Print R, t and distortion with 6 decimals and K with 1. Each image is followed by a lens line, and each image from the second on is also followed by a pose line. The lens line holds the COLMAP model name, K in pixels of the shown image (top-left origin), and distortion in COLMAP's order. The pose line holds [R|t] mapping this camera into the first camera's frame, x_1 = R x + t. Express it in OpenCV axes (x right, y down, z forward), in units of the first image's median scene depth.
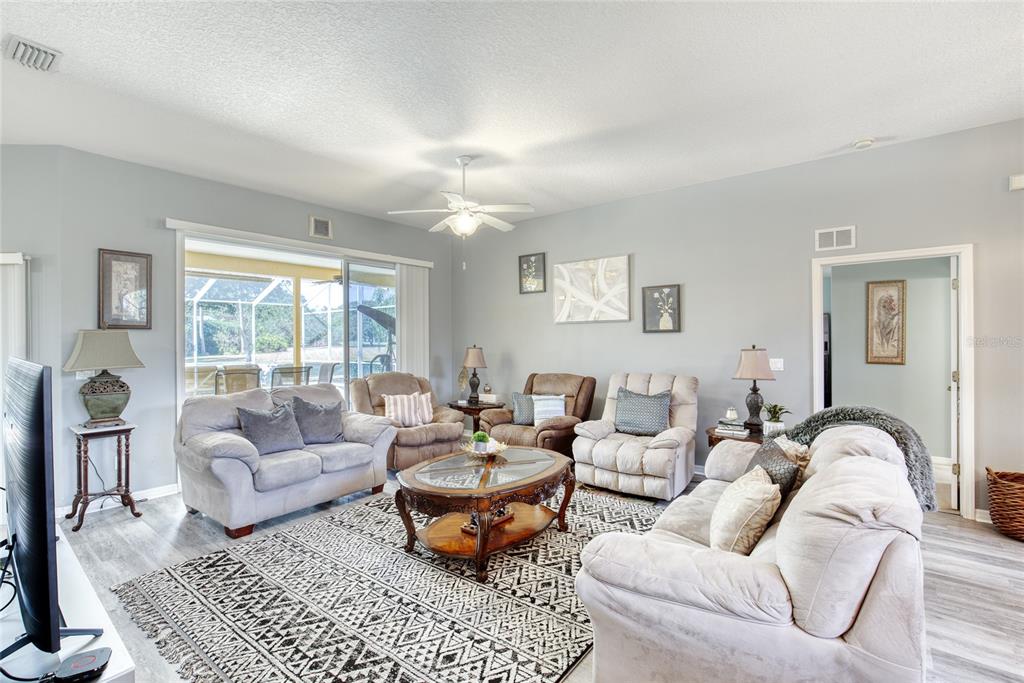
lens RADIAL K [[470.6, 0, 505.2], [0, 470.6, 337.4], [0, 0, 1]] dist [-0.022835, 0.006082]
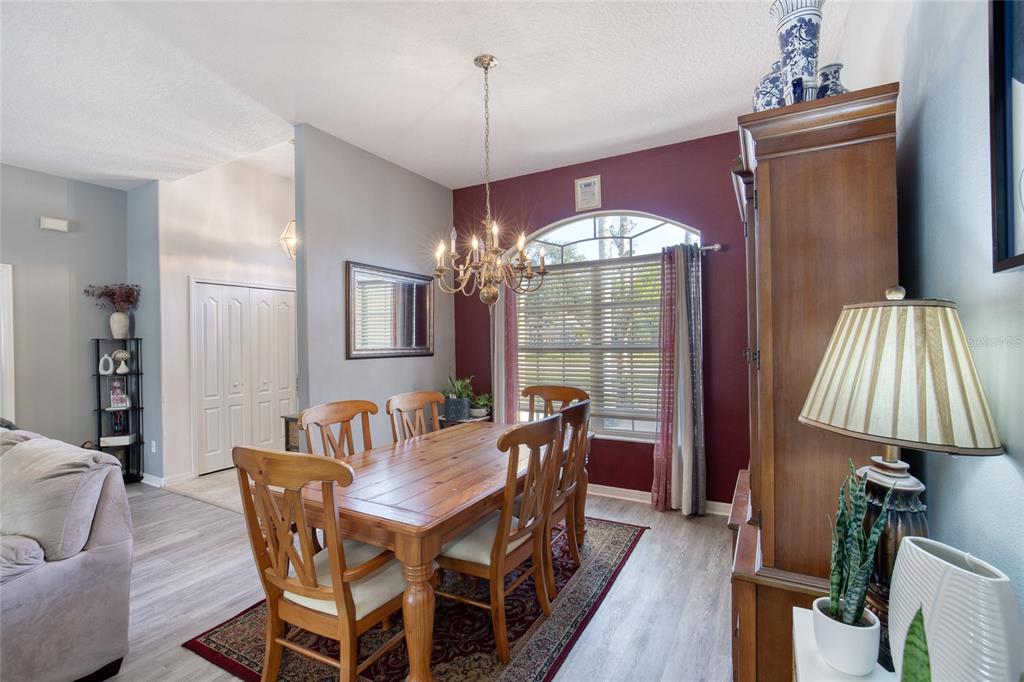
lens RADIAL K [[470.6, 0, 509.9], [0, 470.6, 340.8], [0, 0, 1]] dist [-0.022835, 0.006082]
pose [[-0.176419, 0.004562, 0.984305, -0.289297], [0.007939, 0.999963, -0.003212, 0.000891], [-0.984283, 0.007248, -0.176448, -0.023145]]
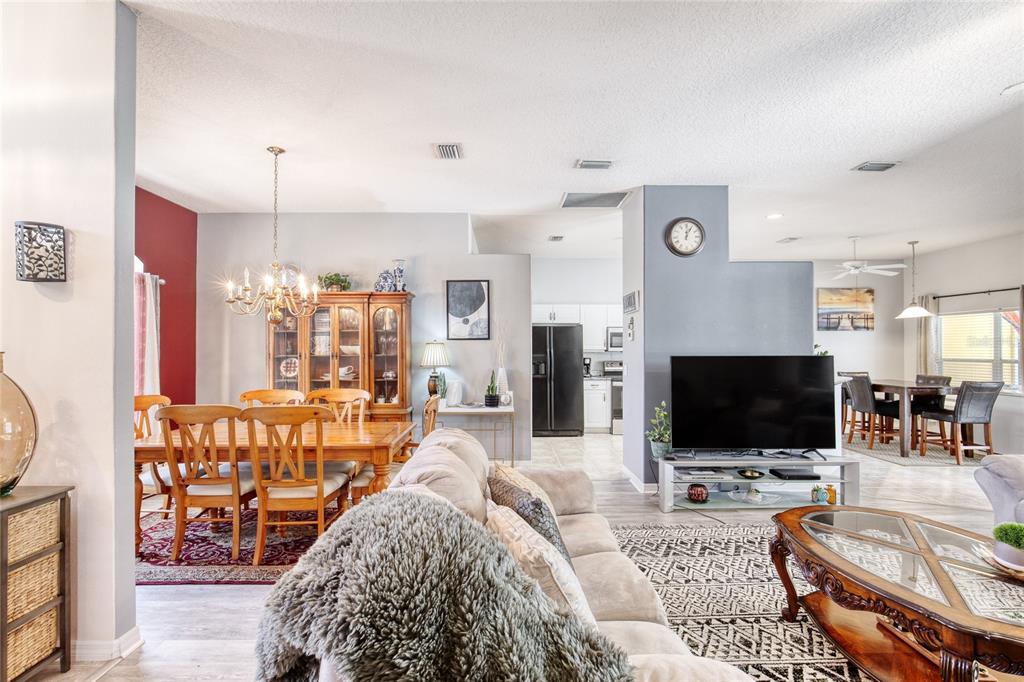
lens RADIAL K [[470.6, 0, 506.0], [0, 470.6, 343.5], [0, 0, 1]] dist [-0.022835, 0.006082]
pose [[-0.768361, -0.000204, -0.640017, 0.611846], [0.008610, 0.999906, -0.010656, 0.000896], [0.639959, -0.013698, -0.768287, 0.886081]]
